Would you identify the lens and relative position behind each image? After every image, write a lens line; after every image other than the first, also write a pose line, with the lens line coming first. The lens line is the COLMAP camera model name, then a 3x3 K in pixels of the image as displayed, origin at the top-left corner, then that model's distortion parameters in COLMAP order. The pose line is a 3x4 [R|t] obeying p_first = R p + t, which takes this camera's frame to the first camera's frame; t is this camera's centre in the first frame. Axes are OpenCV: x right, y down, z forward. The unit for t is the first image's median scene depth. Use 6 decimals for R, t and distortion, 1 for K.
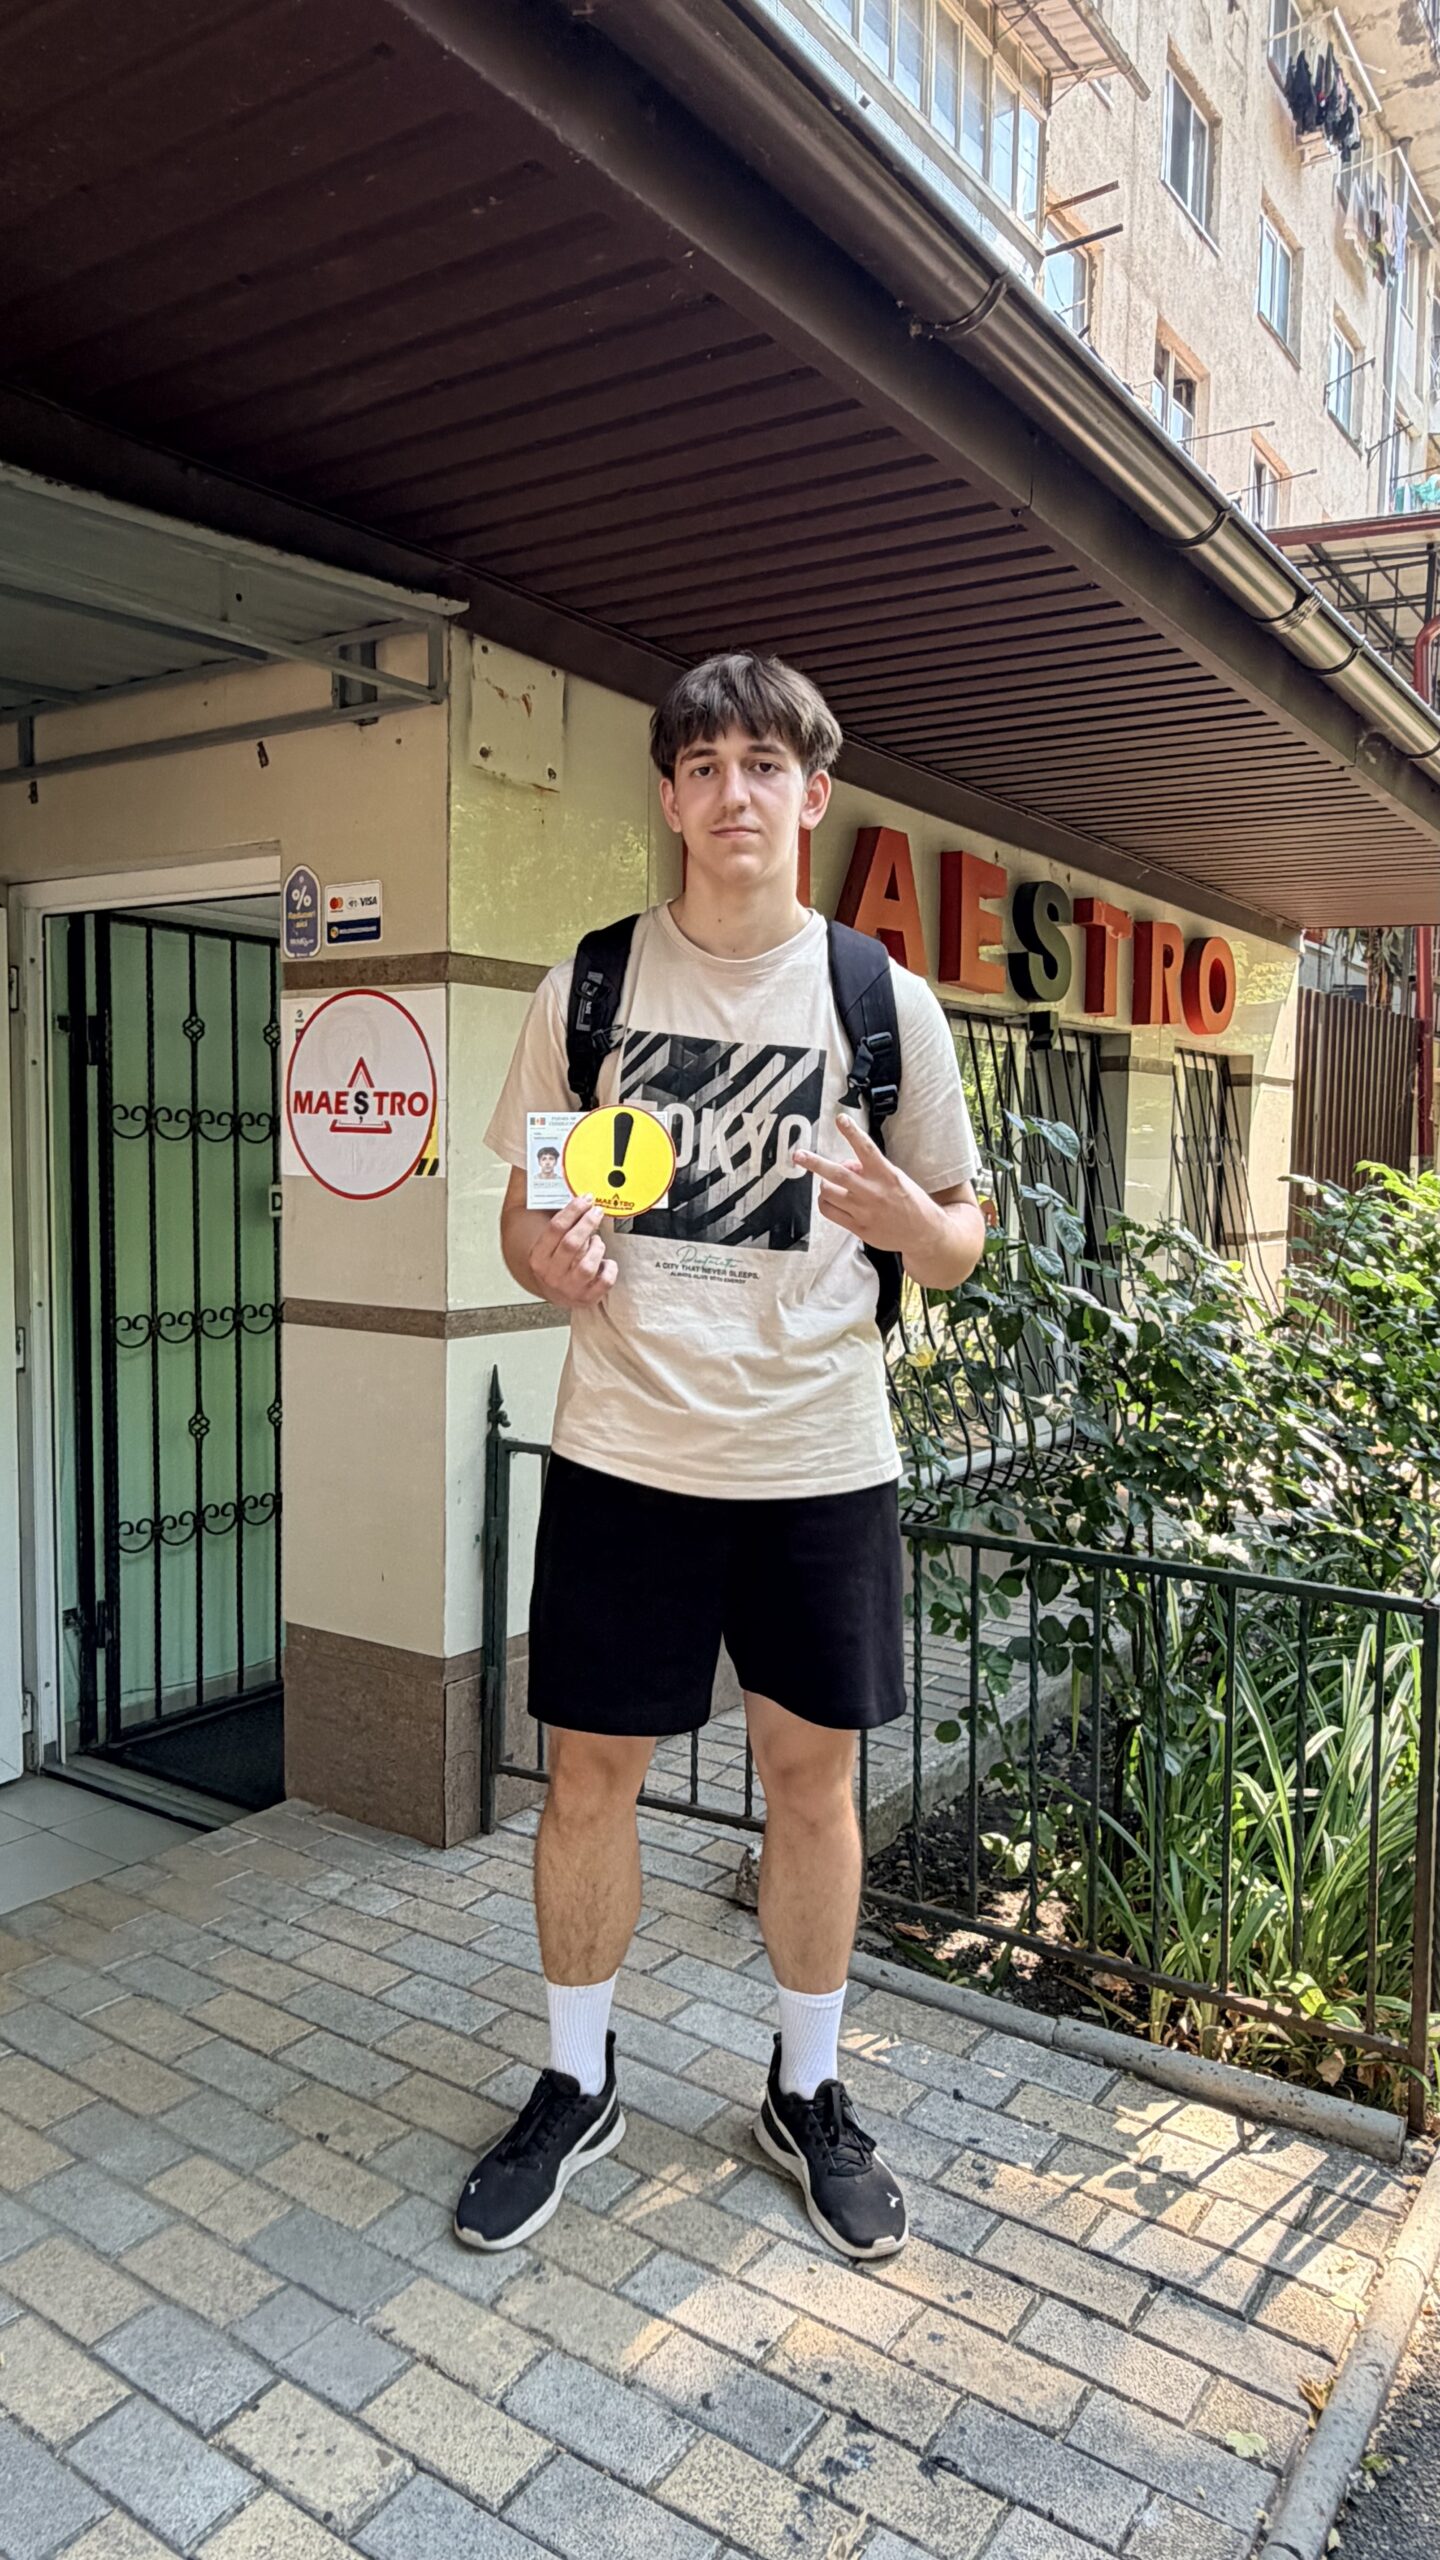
lens RADIAL K [[1688.7, 0, 715.2], [0, 1688.7, 1277.3], [0, 0, 1]] dist [-0.008016, 0.006955]
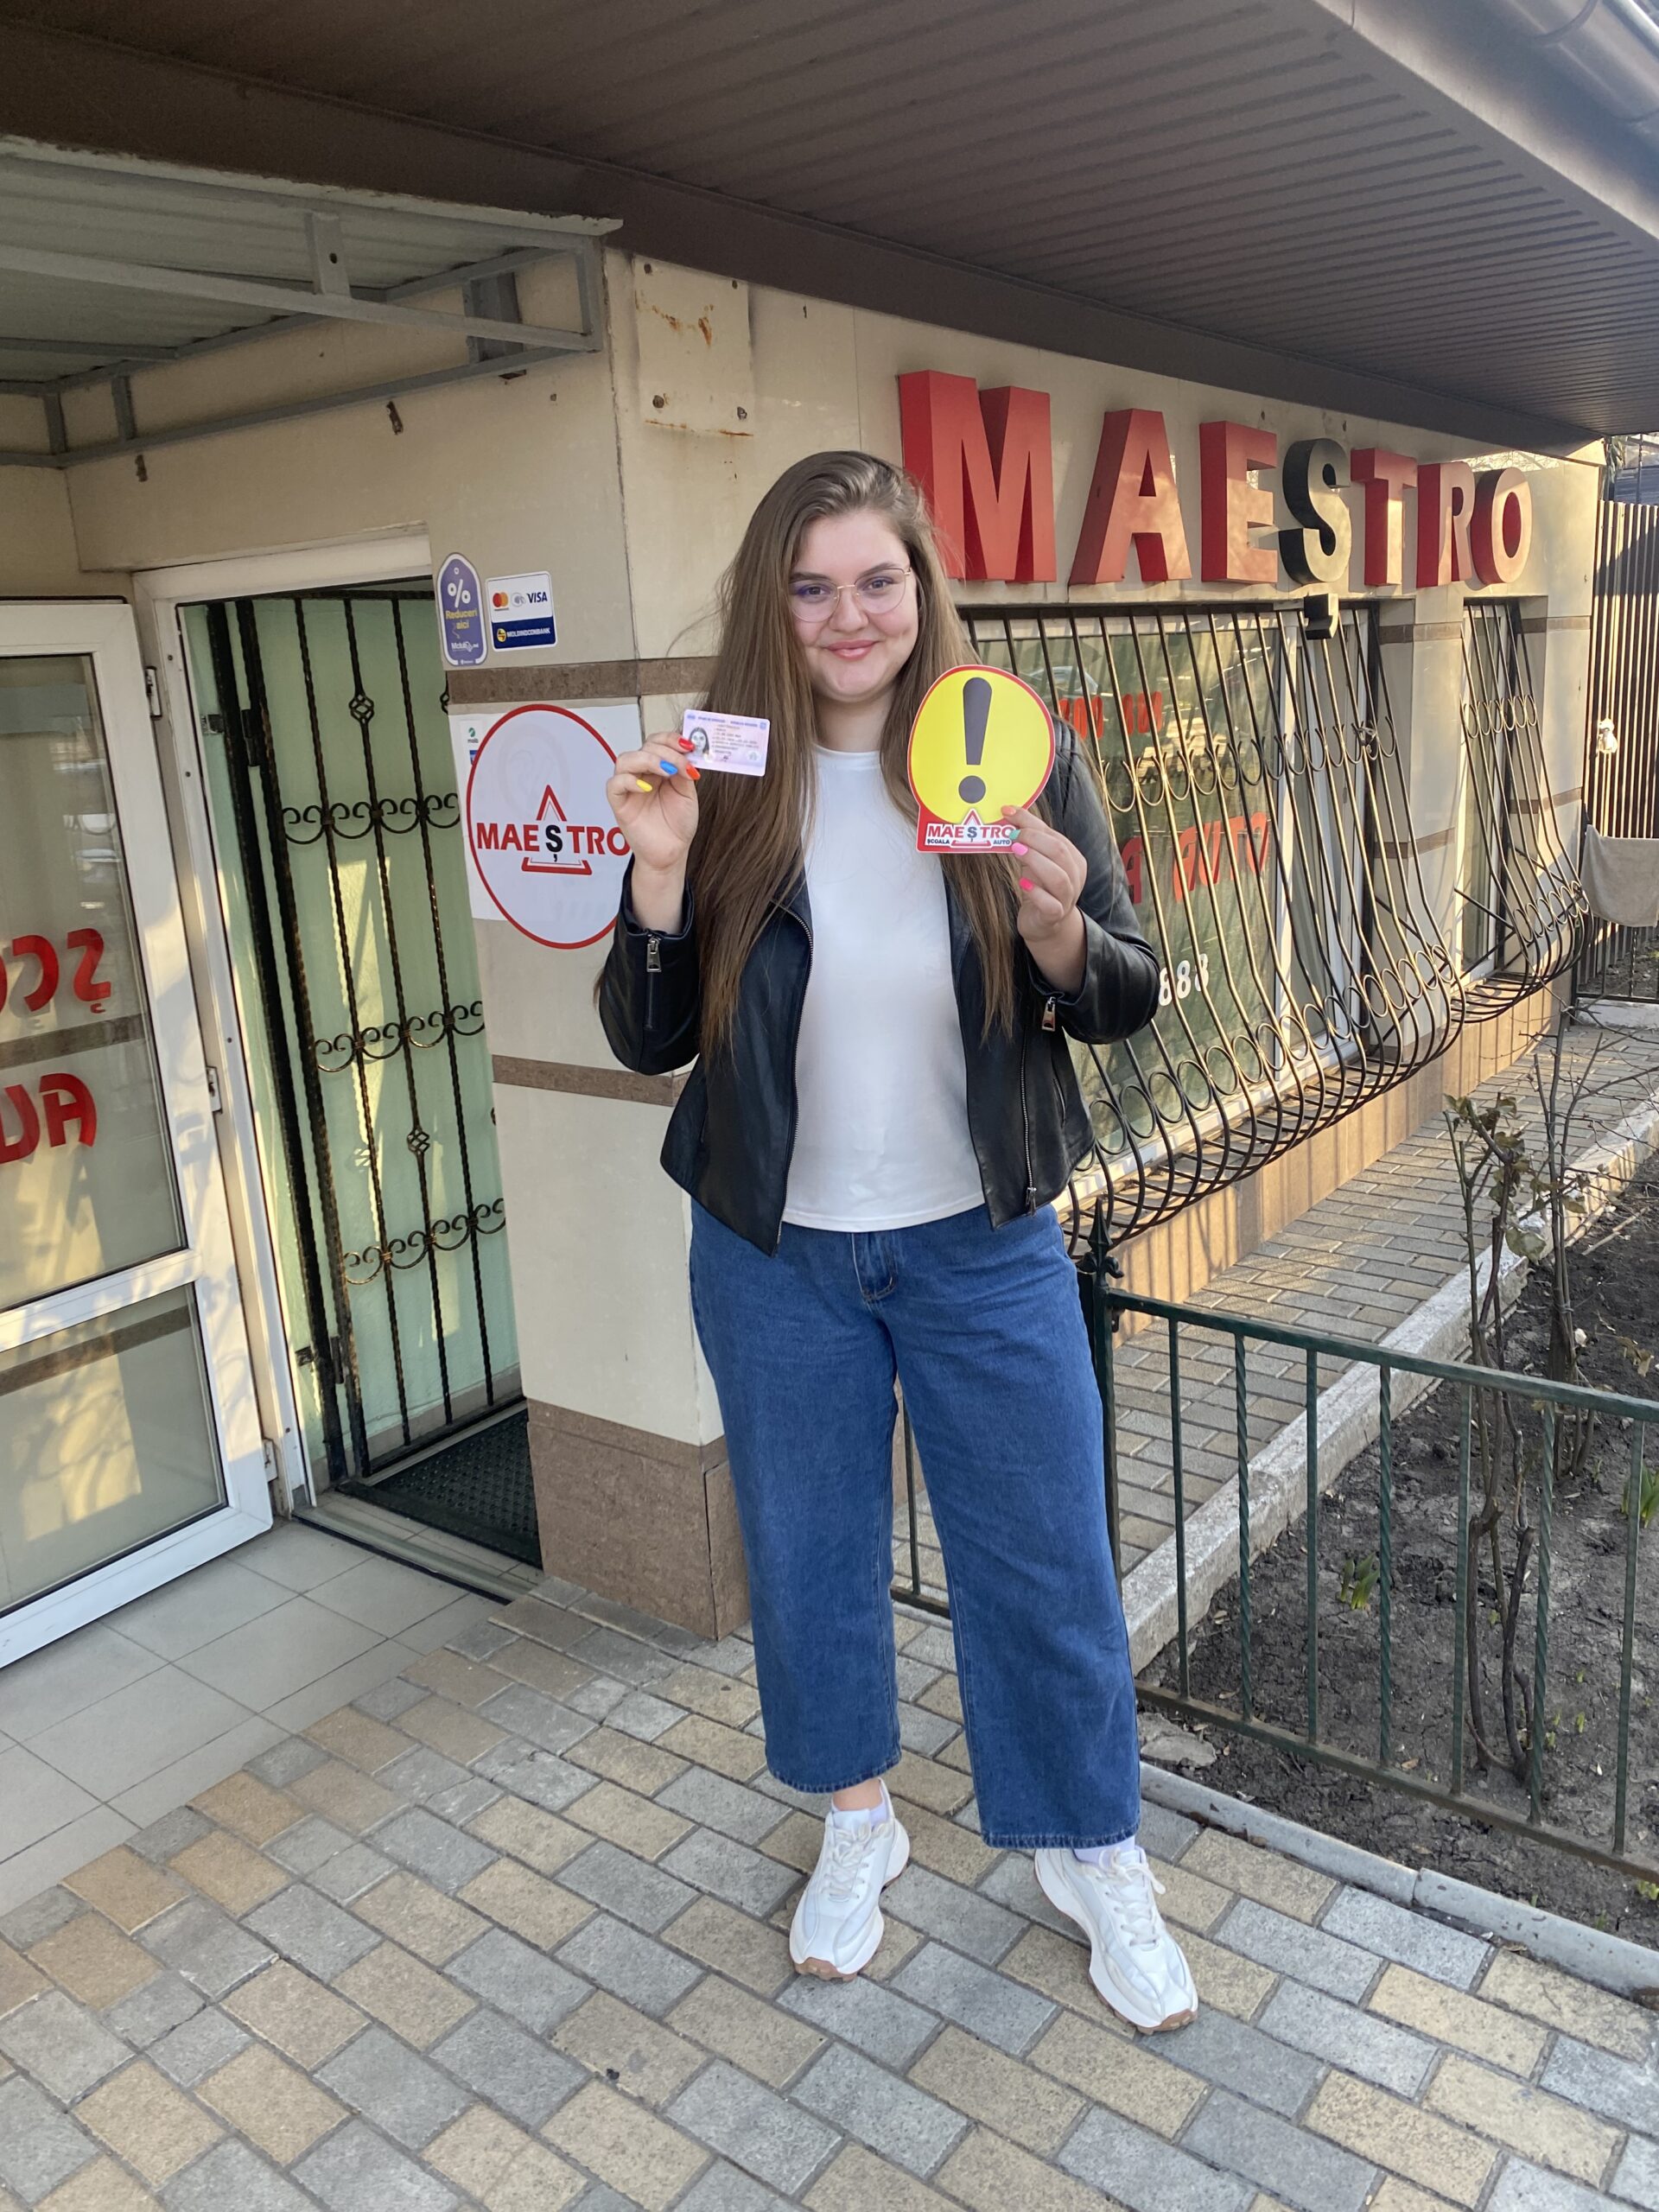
lens RADIAL K [[1687.9, 0, 836.2], [0, 1687.9, 1085.1], [0, 0, 1]] dist [0.025769, -0.025740]
pose [[0.996032, -0.057996, -0.067500, -0.014056], [0.068535, 0.983725, 0.166094, -0.110352], [0.056769, -0.170061, 0.983797, 0.133712]]
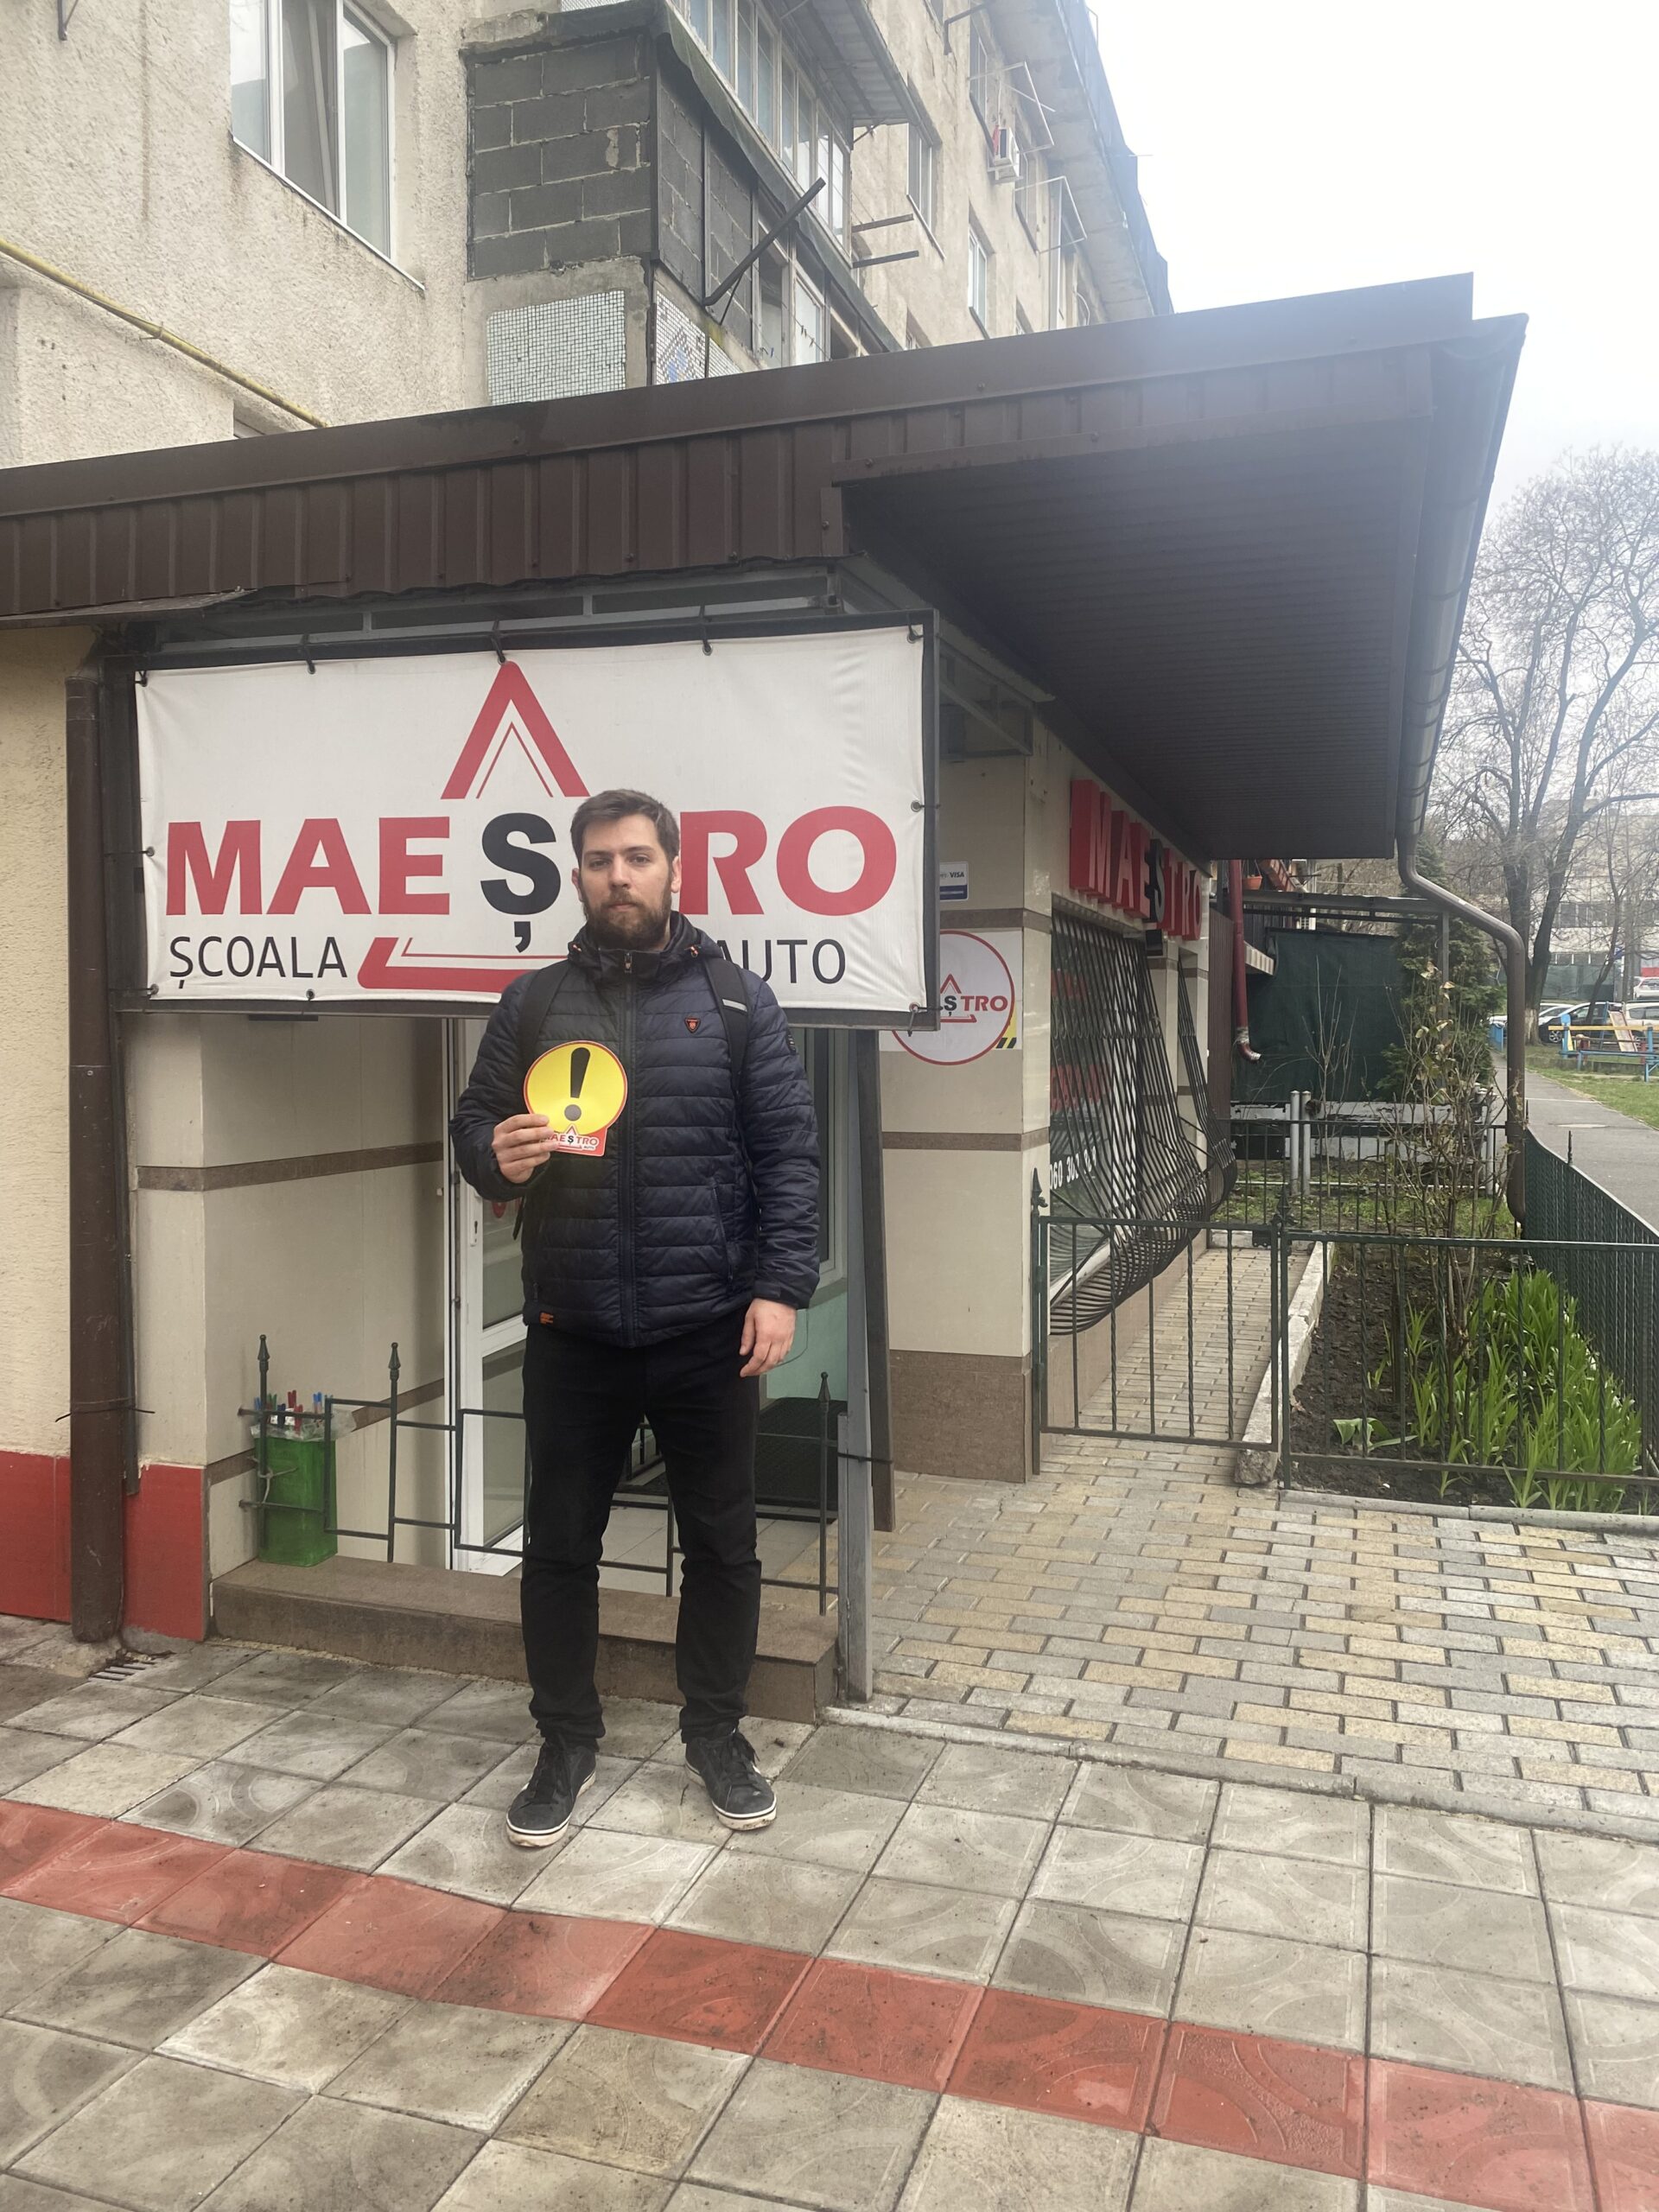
lens RADIAL K [[1687.9, 0, 814.2], [0, 1687.9, 1098.0], [0, 0, 1]] dist [0.025769, -0.025740]
pose [[0.959730, -0.029034, 0.279419, -0.749070], [0.039004, 0.998783, -0.030186, 0.024828], [-0.278202, 0.039869, 0.959695, -0.436258]]
